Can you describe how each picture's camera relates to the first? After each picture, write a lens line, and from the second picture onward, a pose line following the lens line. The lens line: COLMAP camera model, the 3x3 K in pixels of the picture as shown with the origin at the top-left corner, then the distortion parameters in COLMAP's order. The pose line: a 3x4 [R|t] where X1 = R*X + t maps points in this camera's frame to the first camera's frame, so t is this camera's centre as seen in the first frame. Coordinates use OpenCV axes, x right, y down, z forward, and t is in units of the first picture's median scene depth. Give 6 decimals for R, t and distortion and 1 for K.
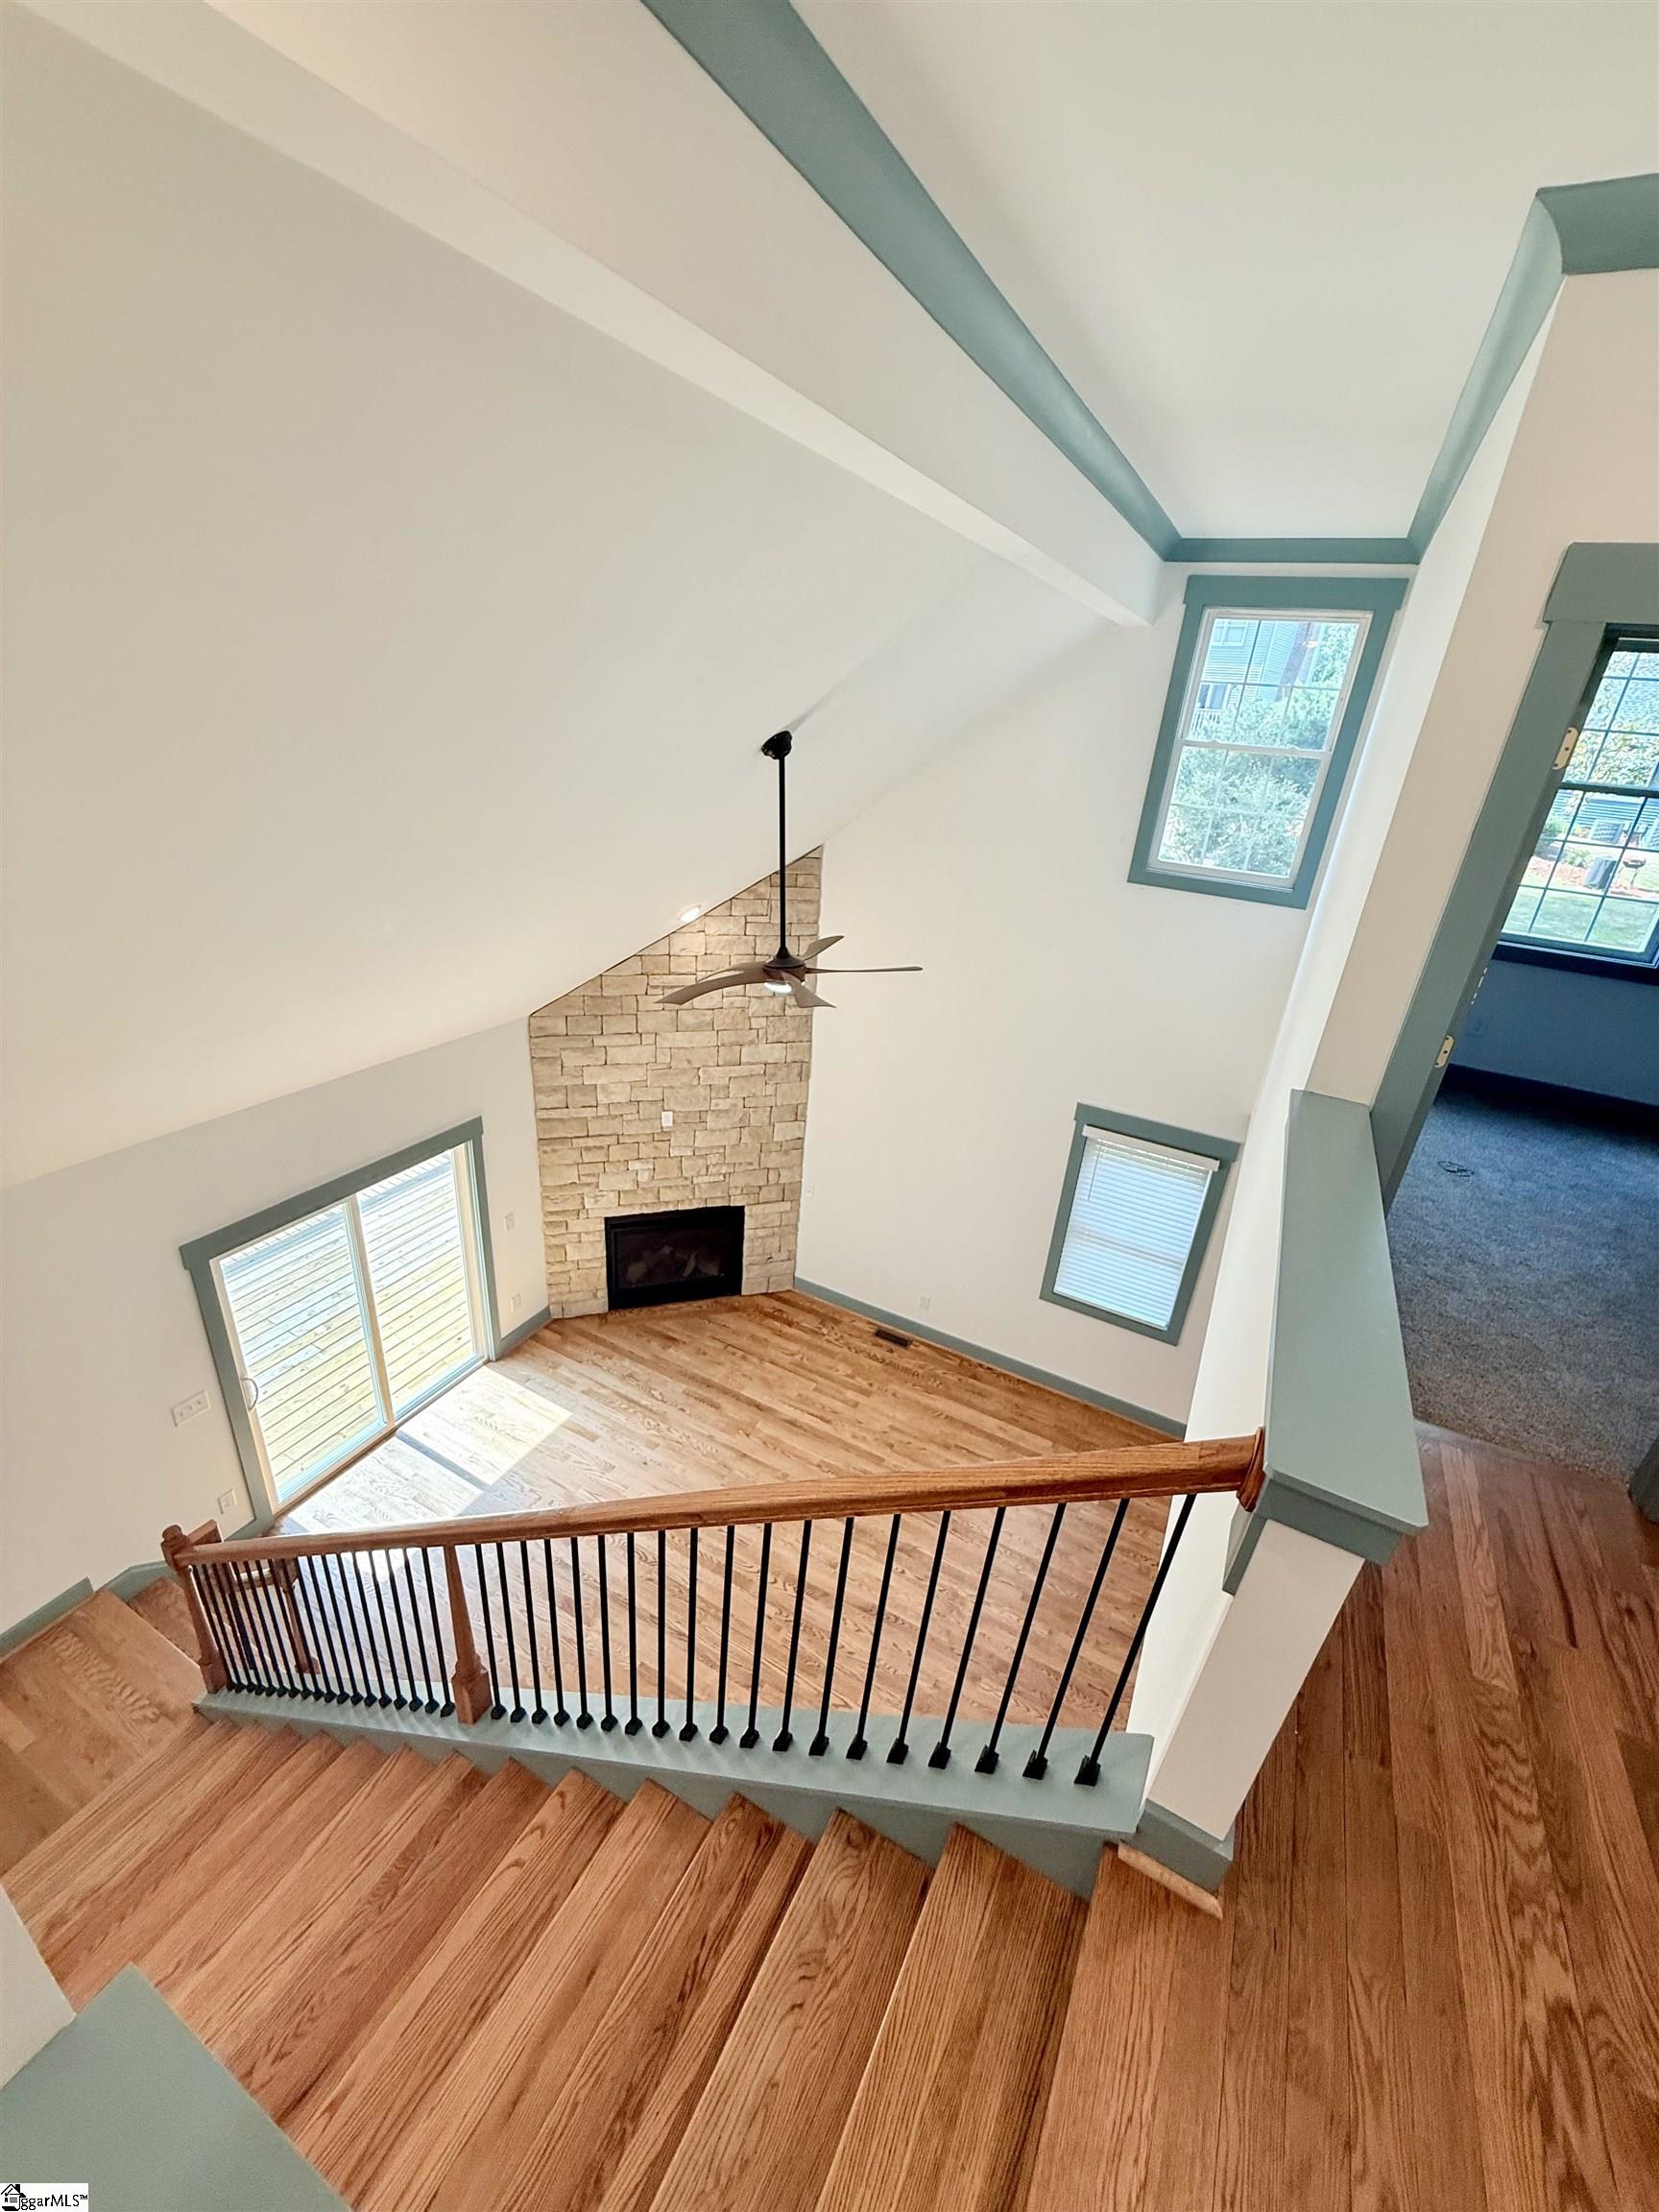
lens RADIAL K [[884.0, 0, 833.2], [0, 884.0, 1104.5], [0, 0, 1]] dist [0.001543, -0.000064]
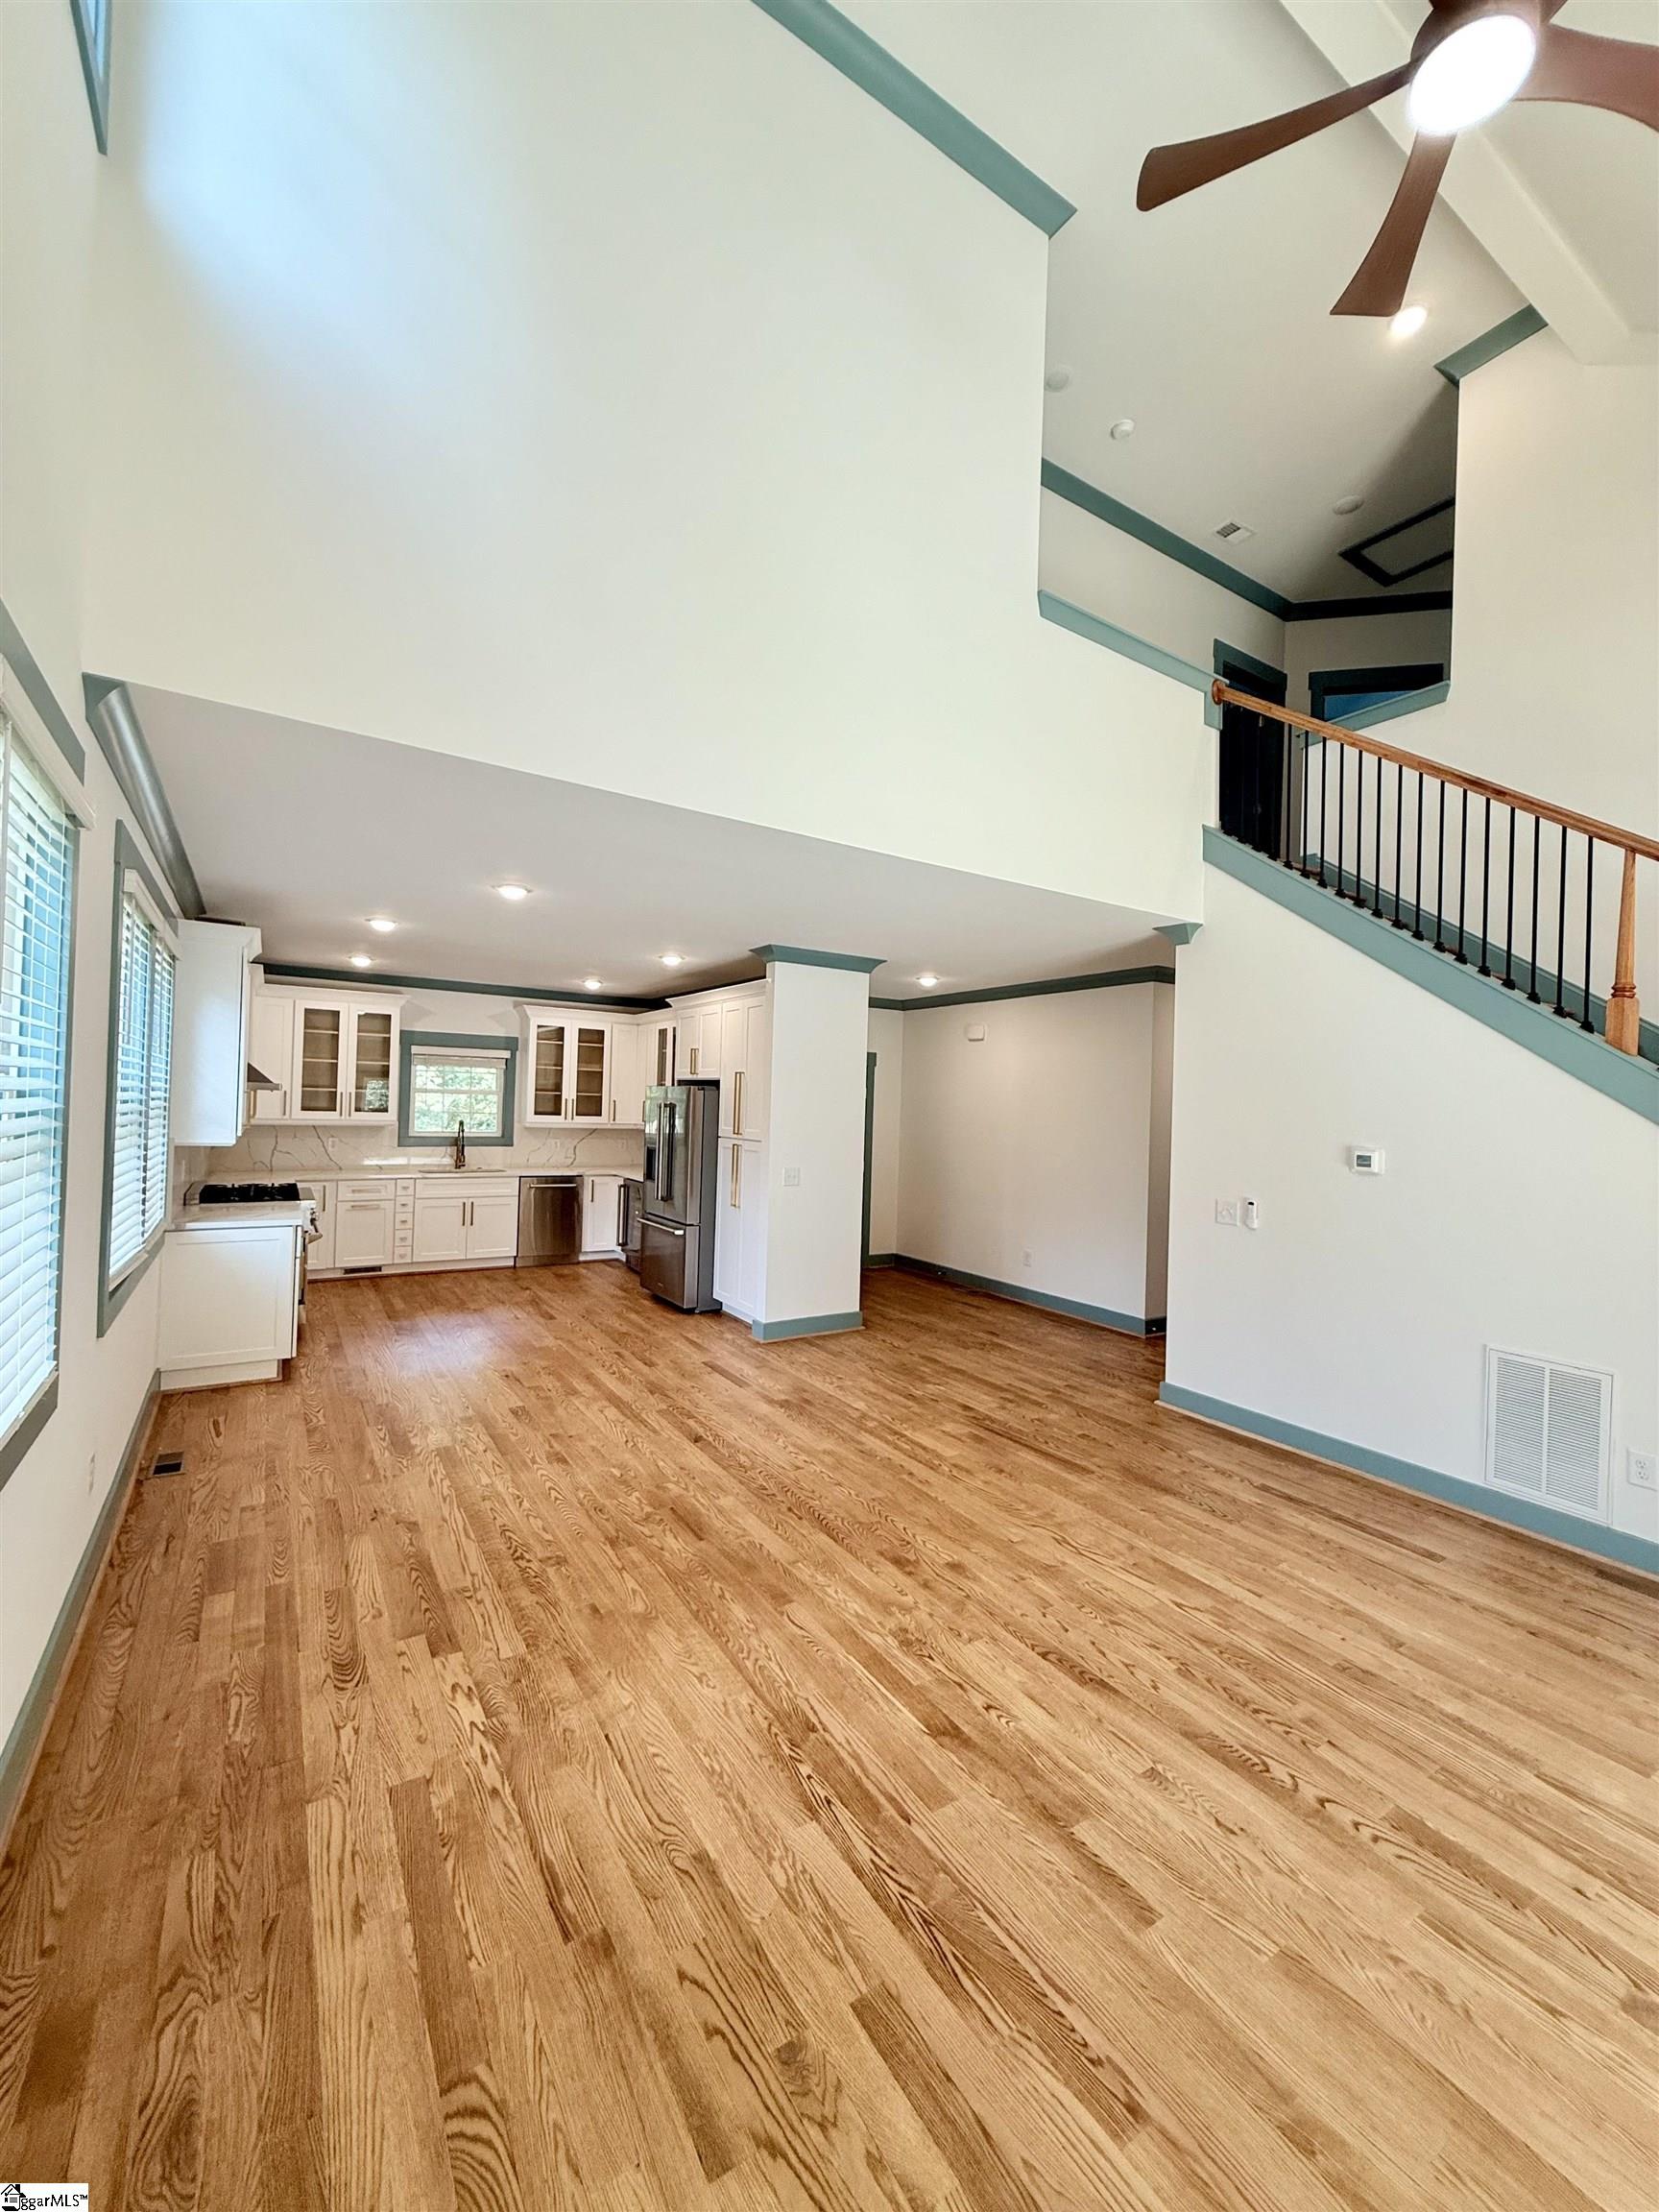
lens RADIAL K [[884.0, 0, 828.0], [0, 884.0, 1100.0], [0, 0, 1]] dist [0.001543, -0.000064]
pose [[-0.860366, -0.101240, 0.499521, -0.034007], [0.117378, 0.914371, 0.387489, 0.063136], [-0.495977, 0.392015, -0.774810, 1.047178]]
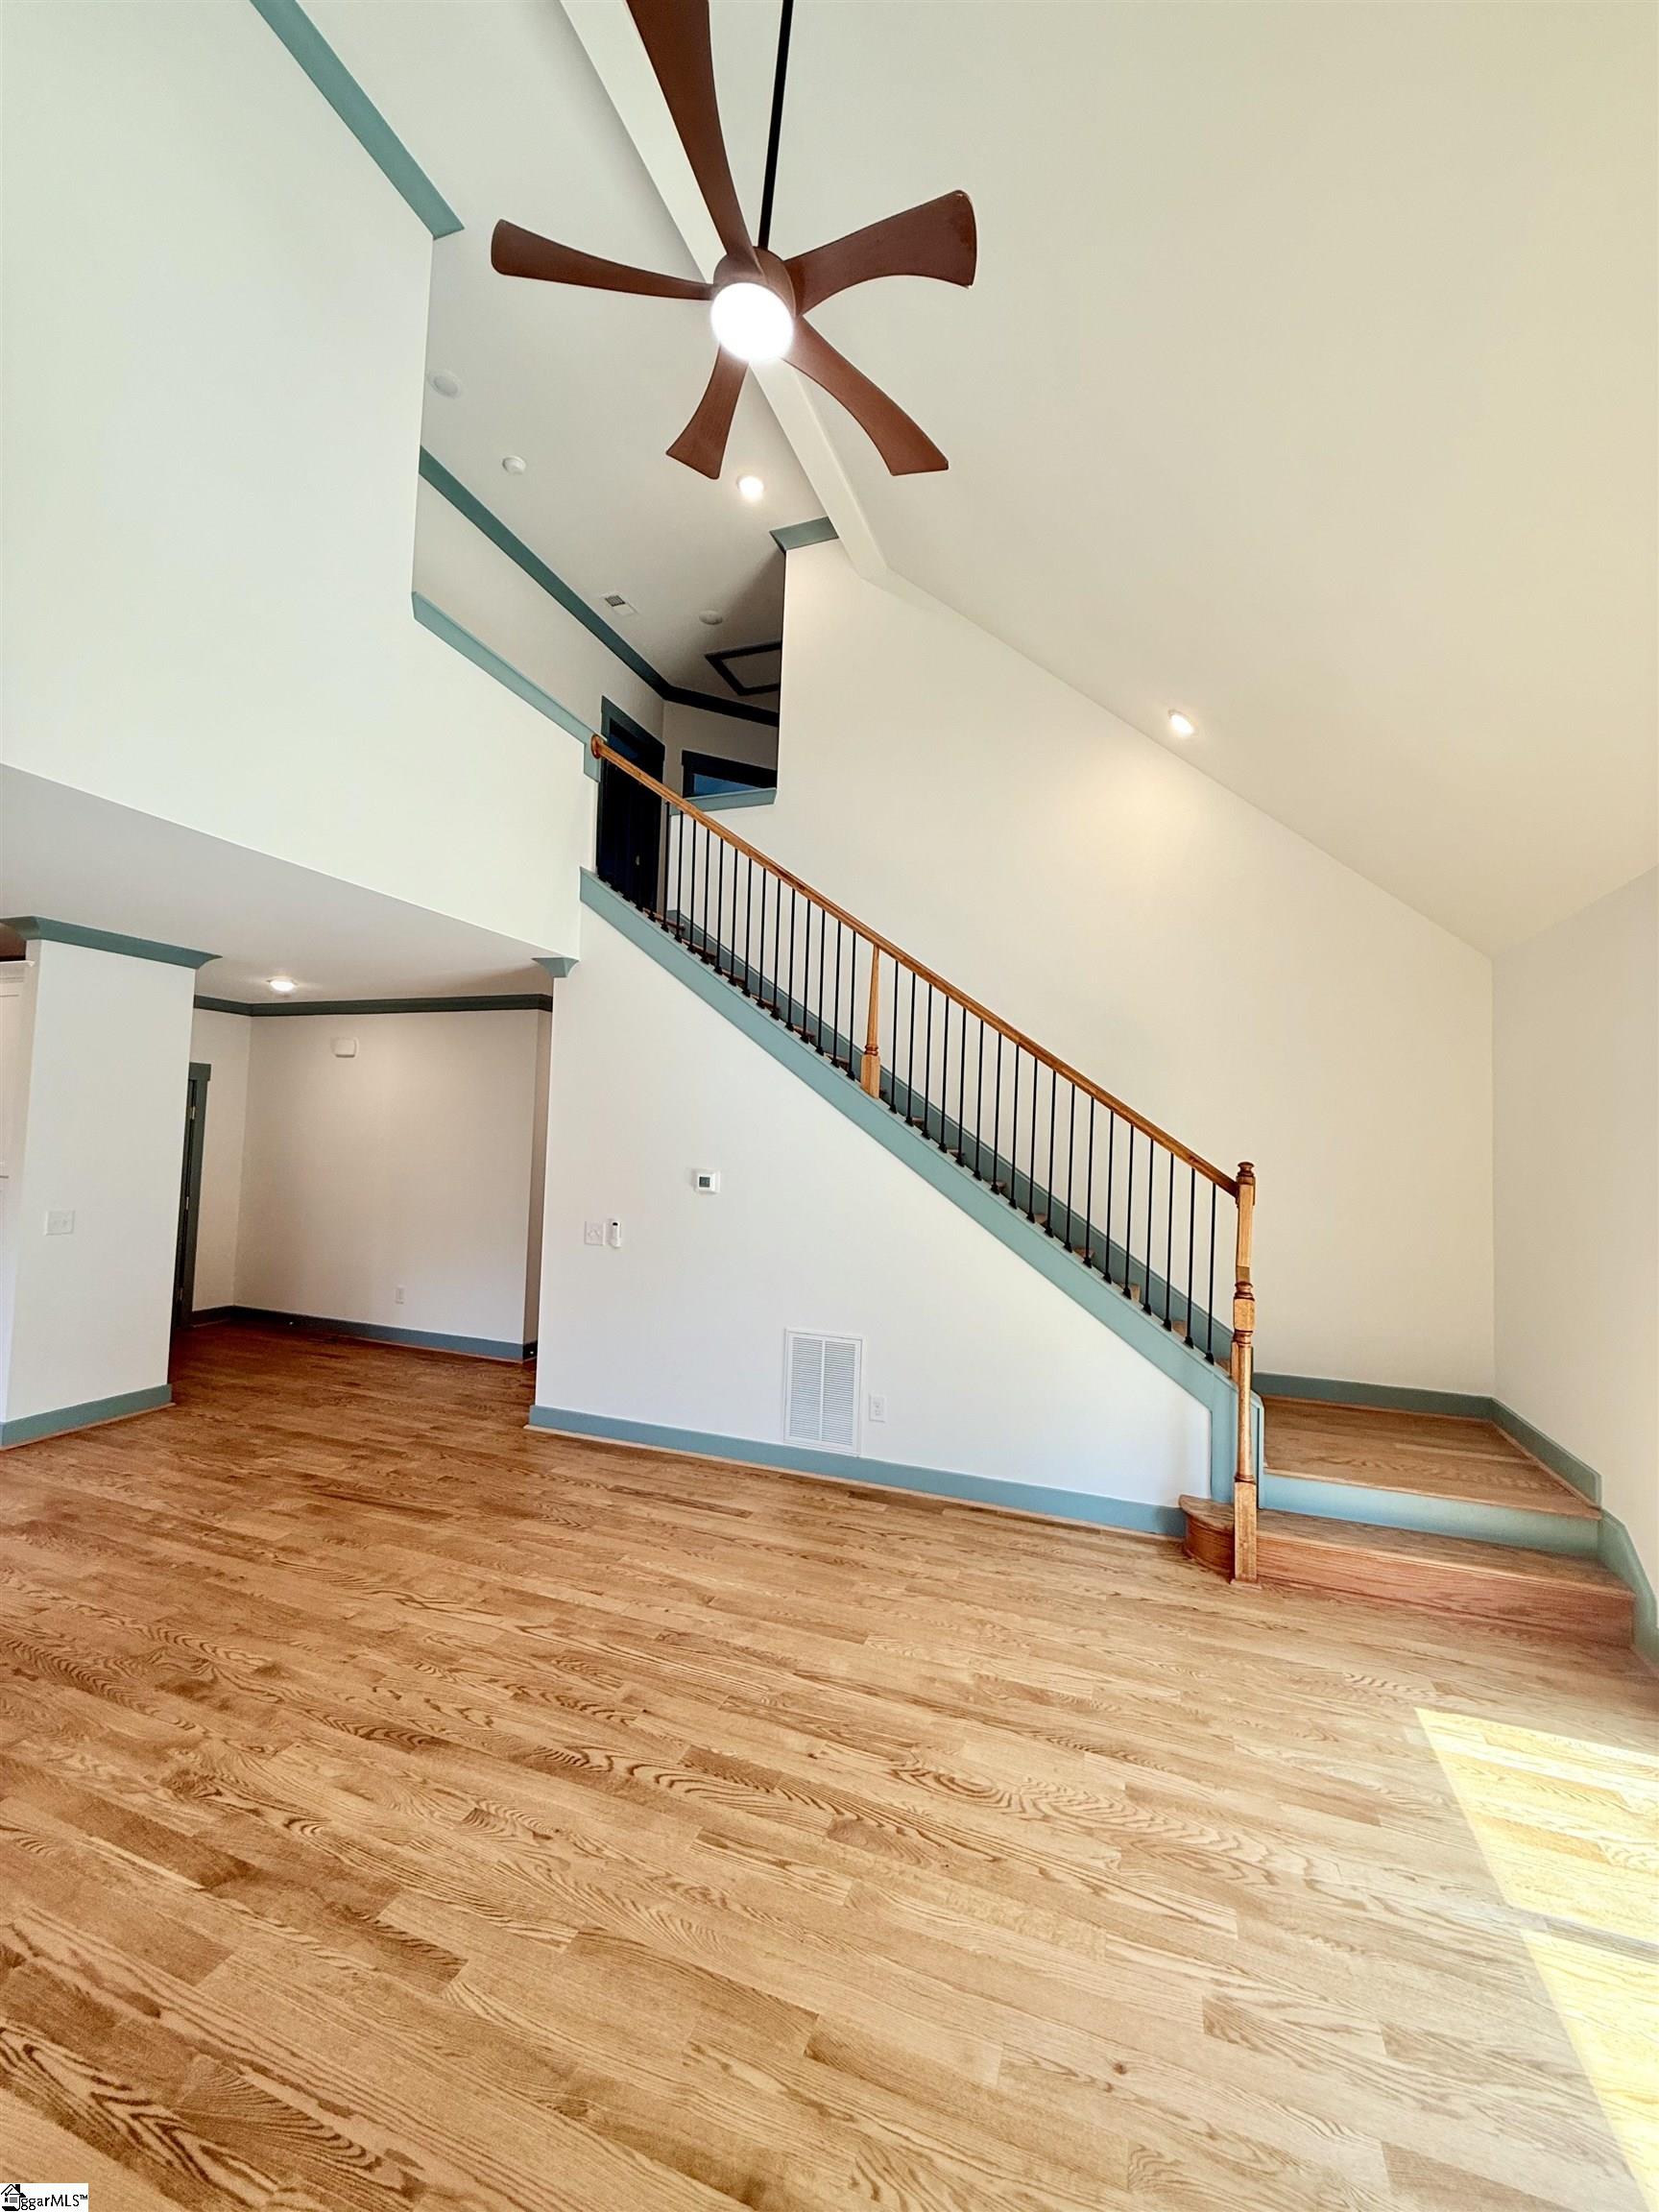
lens RADIAL K [[884.0, 0, 830.2], [0, 884.0, 1100.5], [0, 0, 1]] dist [0.001543, -0.000064]
pose [[-0.985980, -0.115409, -0.120514, -0.058111], [-0.151329, 0.922759, 0.354422, 0.056089], [0.070301, 0.367691, -0.927287, 1.045123]]
